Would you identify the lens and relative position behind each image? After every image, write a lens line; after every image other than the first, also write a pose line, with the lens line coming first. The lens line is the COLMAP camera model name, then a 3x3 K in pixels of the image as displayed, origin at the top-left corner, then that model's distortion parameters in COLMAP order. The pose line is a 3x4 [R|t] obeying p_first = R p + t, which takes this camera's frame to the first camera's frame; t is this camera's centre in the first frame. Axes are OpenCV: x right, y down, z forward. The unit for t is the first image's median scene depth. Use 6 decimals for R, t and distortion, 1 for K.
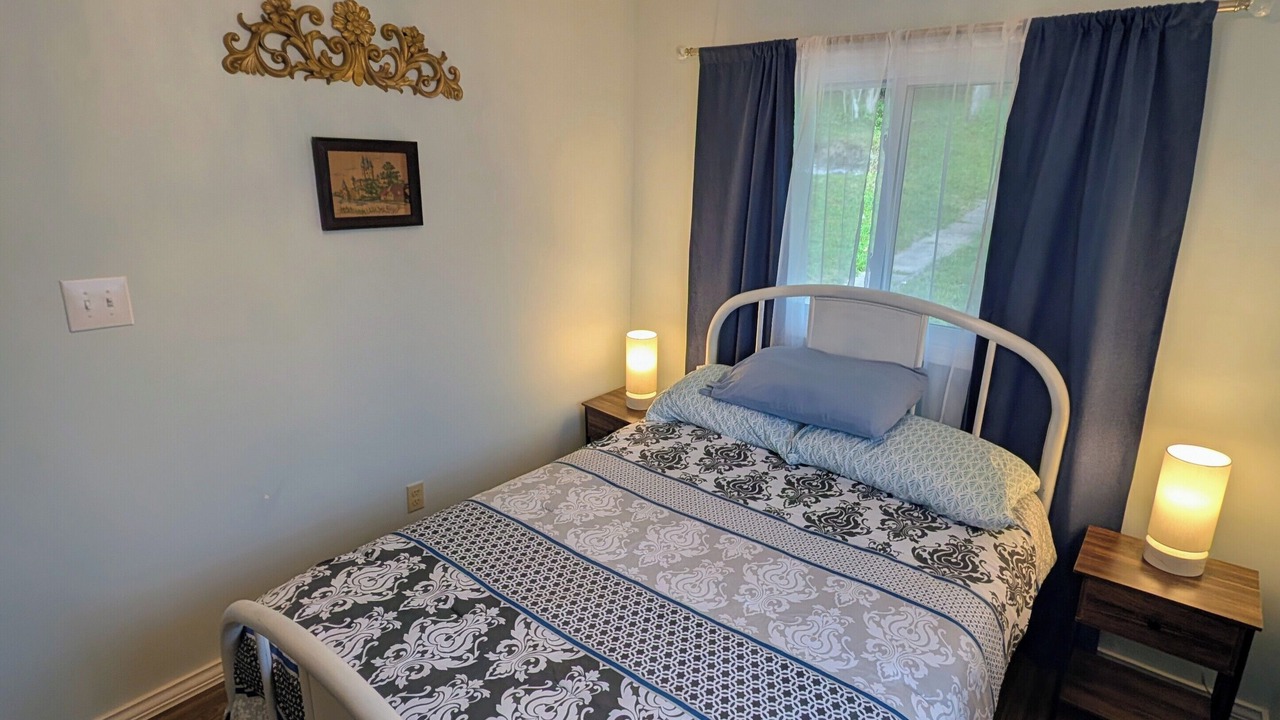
lens RADIAL K [[650.8, 0, 640.0], [0, 650.8, 360.0], [0, 0, 1]] dist [-0.000450, -0.000242]
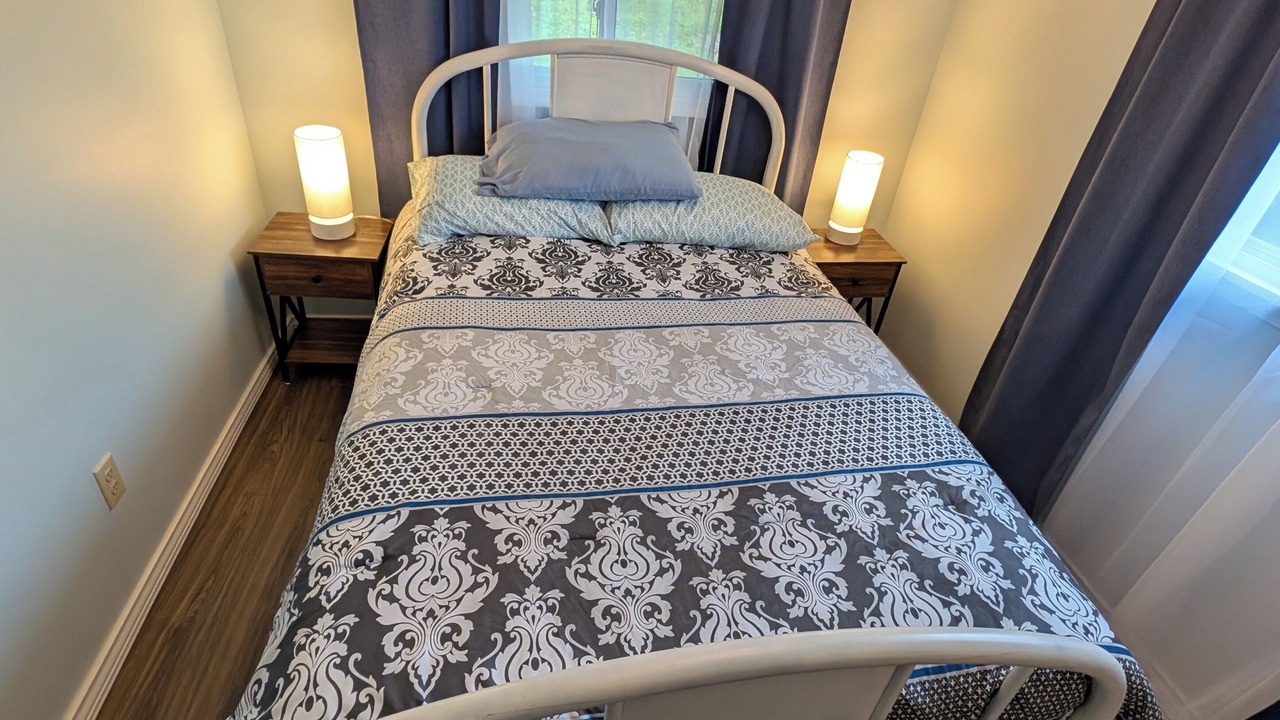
lens RADIAL K [[650.8, 0, 640.0], [0, 650.8, 360.0], [0, 0, 1]] dist [-0.000450, -0.000242]
pose [[0.637590, -0.390583, 0.664022, -0.487922], [0.132222, 0.904636, 0.405156, -0.079535], [-0.758945, -0.170525, 0.628430, 0.362288]]
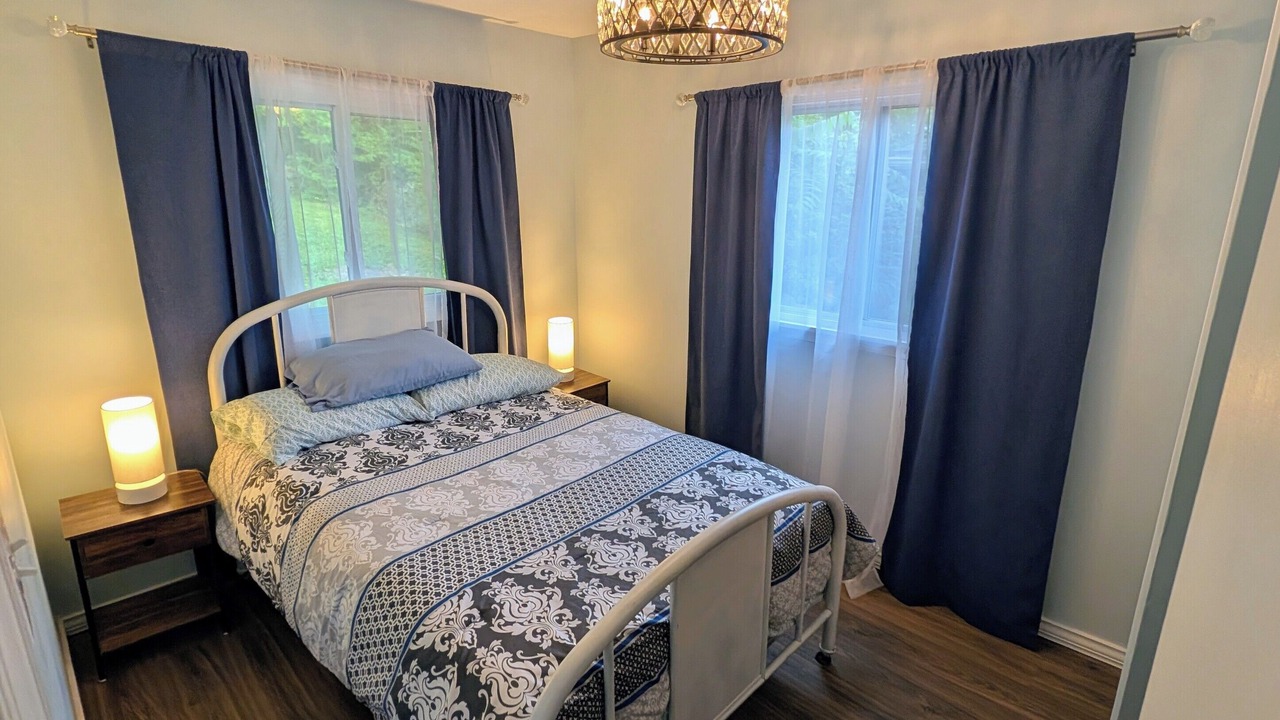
lens RADIAL K [[650.8, 0, 640.0], [0, 650.8, 360.0], [0, 0, 1]] dist [-0.000450, -0.000242]
pose [[0.050629, -0.278509, 0.959098, -0.965199], [0.276533, 0.926692, 0.254501, -0.162272], [-0.959670, 0.252337, 0.123935, 0.477358]]
